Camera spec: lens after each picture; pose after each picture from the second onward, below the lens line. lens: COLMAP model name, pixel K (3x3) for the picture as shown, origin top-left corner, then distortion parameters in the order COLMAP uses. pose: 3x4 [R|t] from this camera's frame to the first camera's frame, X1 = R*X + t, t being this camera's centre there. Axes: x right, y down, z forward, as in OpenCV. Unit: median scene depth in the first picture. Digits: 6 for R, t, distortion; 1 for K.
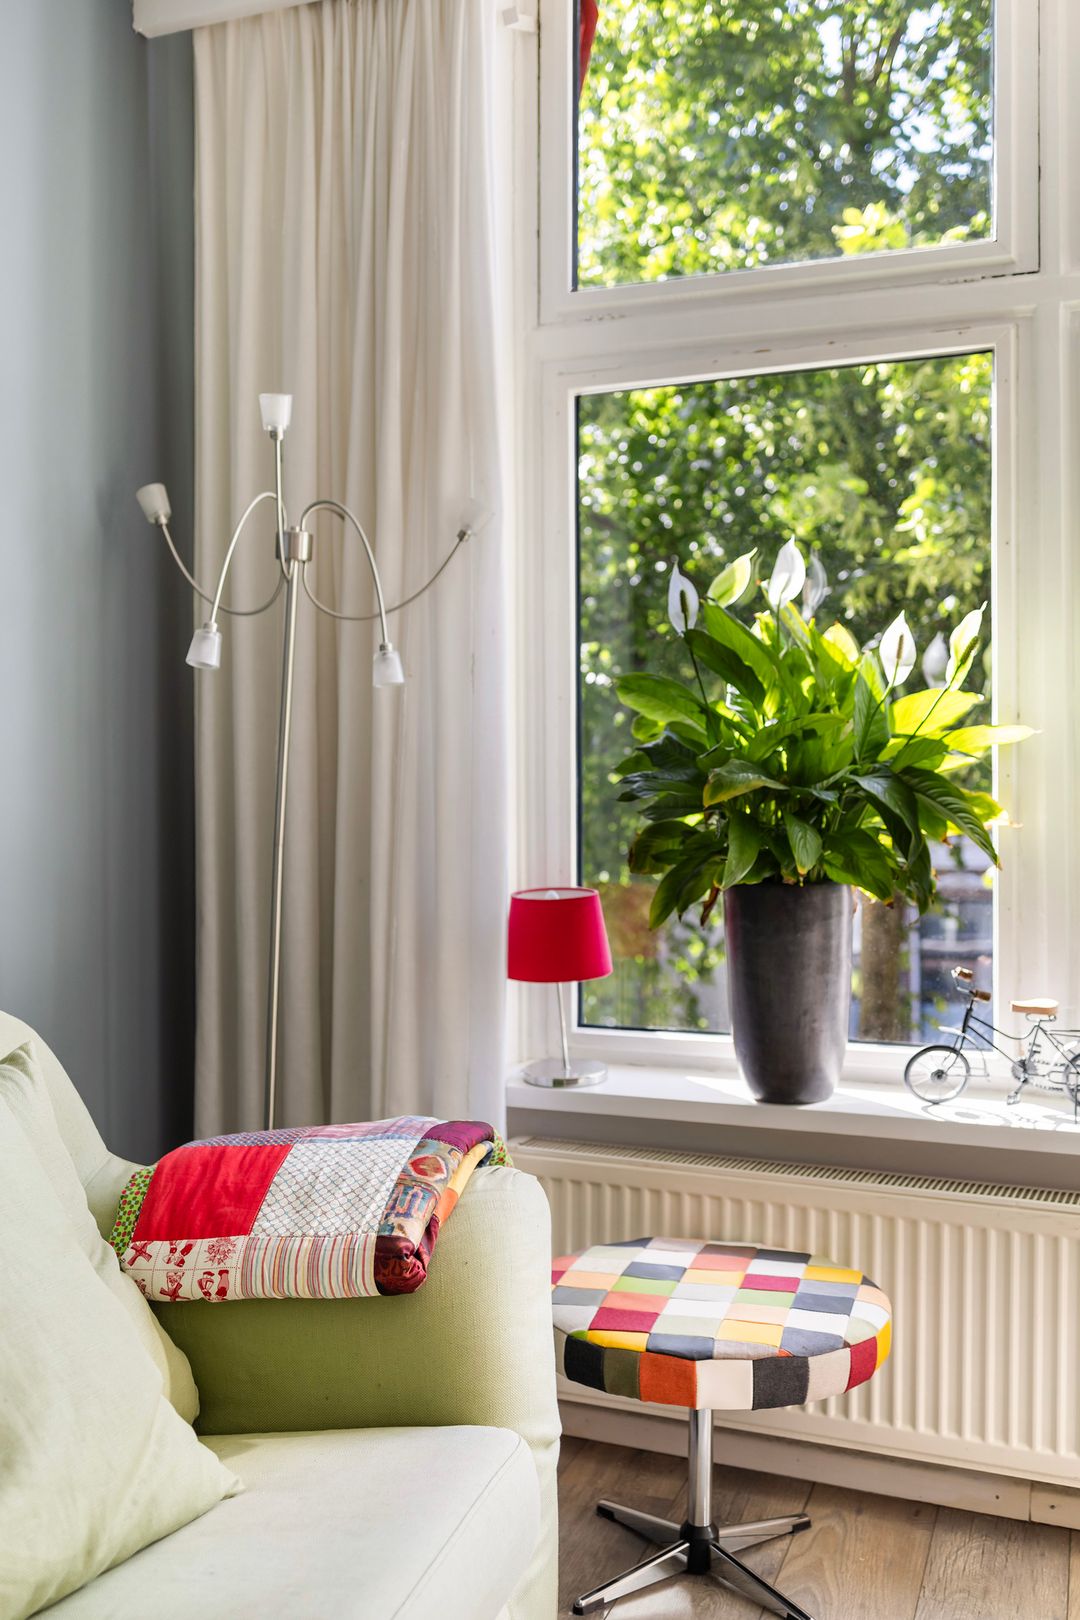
lens RADIAL K [[1461.1, 0, 629.1], [0, 1461.1, 798.9], [0, 0, 1]] dist [0.004786, 0.000000]
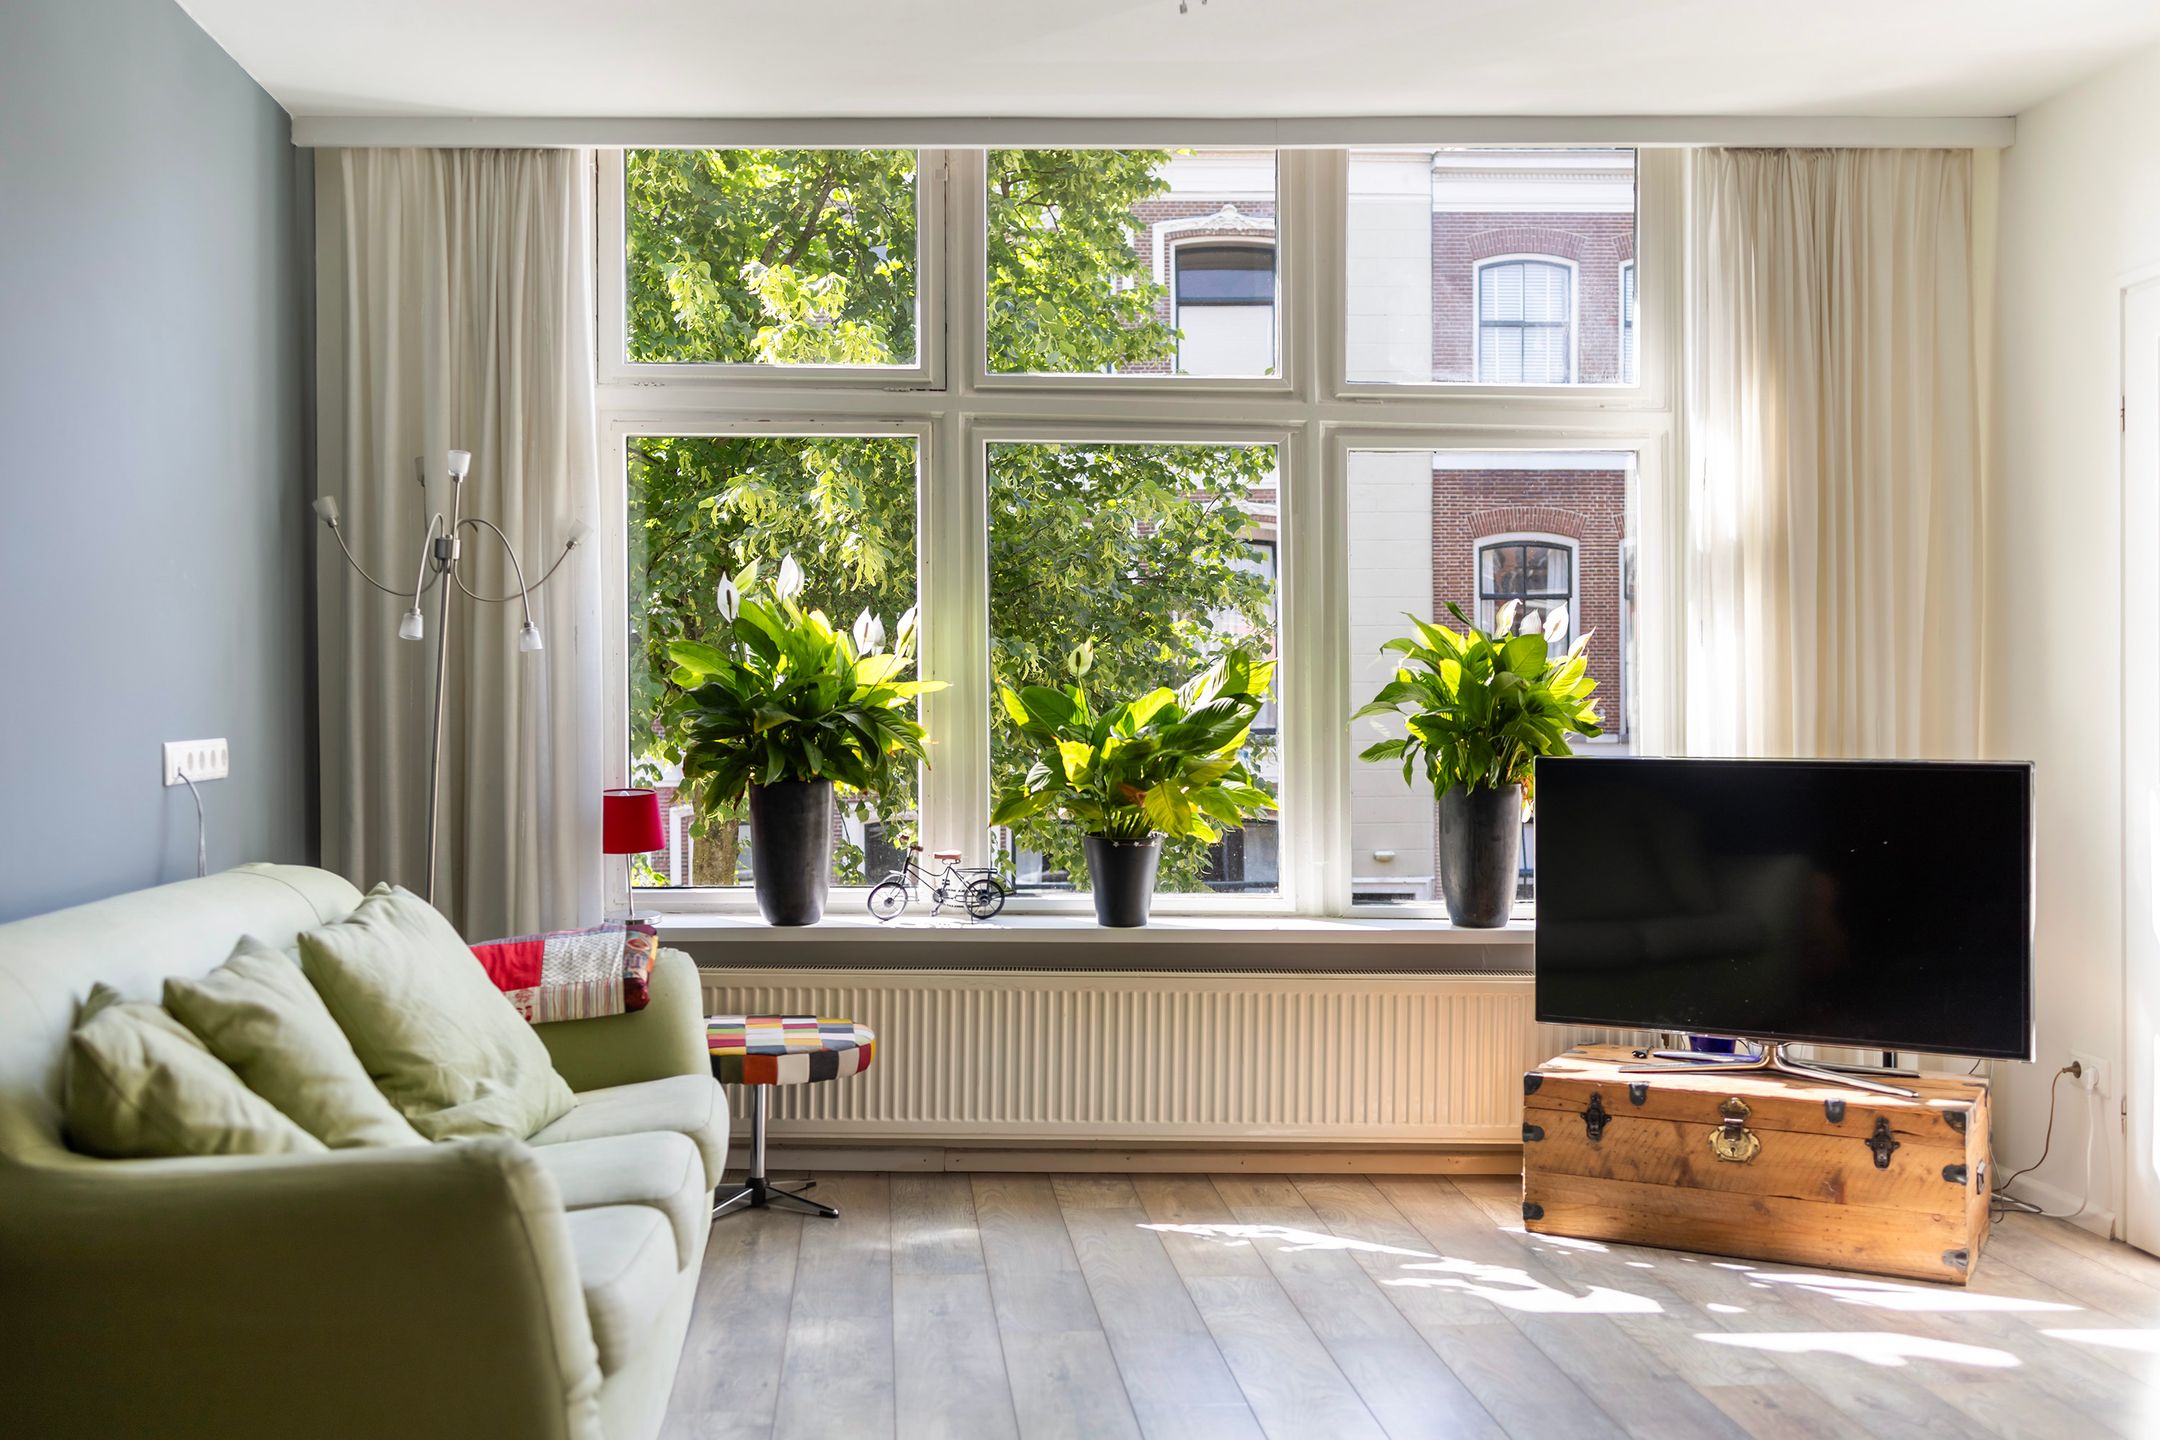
lens RADIAL K [[1948.1, 0, 1067.1], [0, 1948.1, 723.4], [0, 0, 1]] dist [0.004786, 0.000000]
pose [[0.916276, -0.005088, 0.400516, -0.458994], [-0.000068, 0.999917, 0.012856, -0.030412], [-0.400549, -0.011807, 0.916199, -1.014294]]
